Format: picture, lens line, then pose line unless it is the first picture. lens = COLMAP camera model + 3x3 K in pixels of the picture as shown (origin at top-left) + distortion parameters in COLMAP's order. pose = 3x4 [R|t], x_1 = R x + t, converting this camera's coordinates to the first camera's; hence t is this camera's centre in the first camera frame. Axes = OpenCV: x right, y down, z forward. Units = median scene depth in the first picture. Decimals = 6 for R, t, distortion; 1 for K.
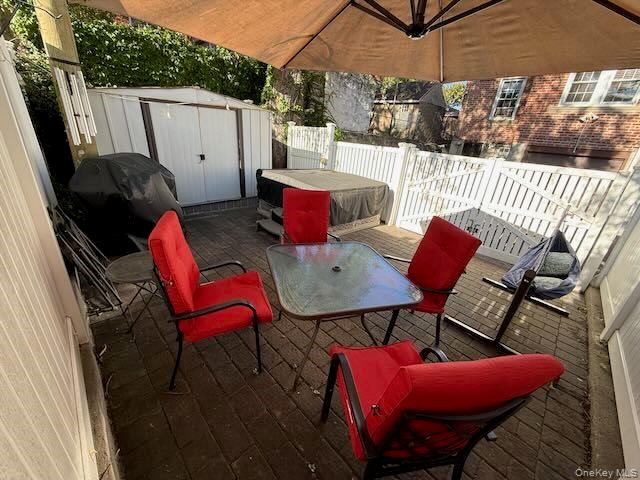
lens RADIAL K [[256.0, 0, 319.2], [0, 256.0, 241.6], [0, 0, 1]] dist [-0.002884, 0.000040]
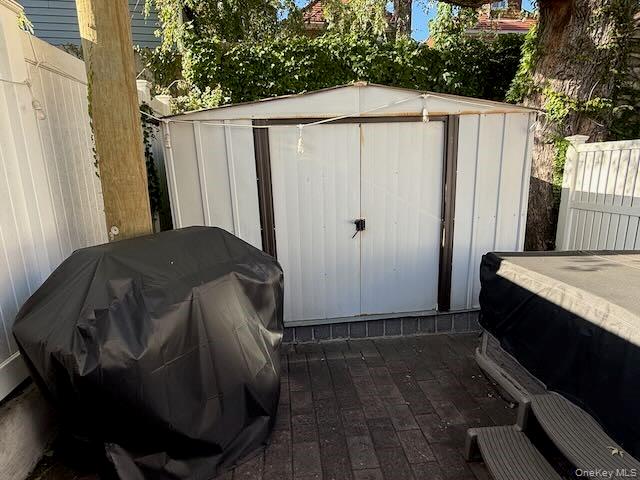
lens RADIAL K [[353.3, 0, 317.8], [0, 353.3, 240.0], [0, 0, 1]] dist [0.000210, -0.001561]
pose [[0.787000, 0.033260, -0.616056, -0.101354], [-0.163653, 0.974029, -0.156478, -0.158916], [0.594852, 0.223968, 0.772004, 0.388671]]
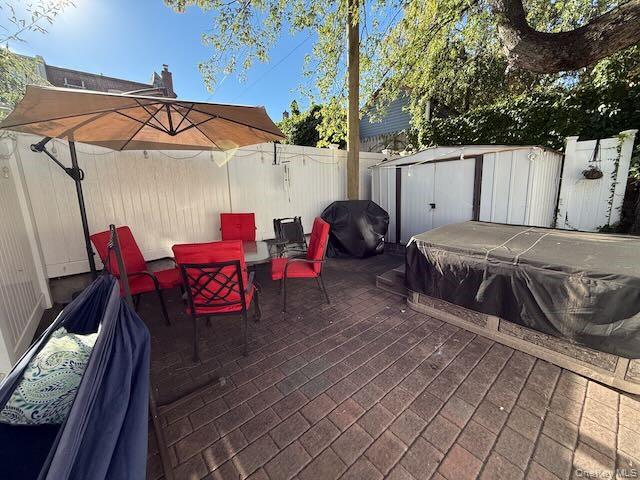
lens RADIAL K [[256.0, 0, 320.4], [0, 256.0, 239.6], [0, 0, 1]] dist [-0.002884, 0.000040]
pose [[-0.076978, 0.115096, -0.990367, 0.555225], [-0.374154, 0.917385, 0.135696, -0.139826], [0.924166, 0.380996, -0.027555, 0.536474]]
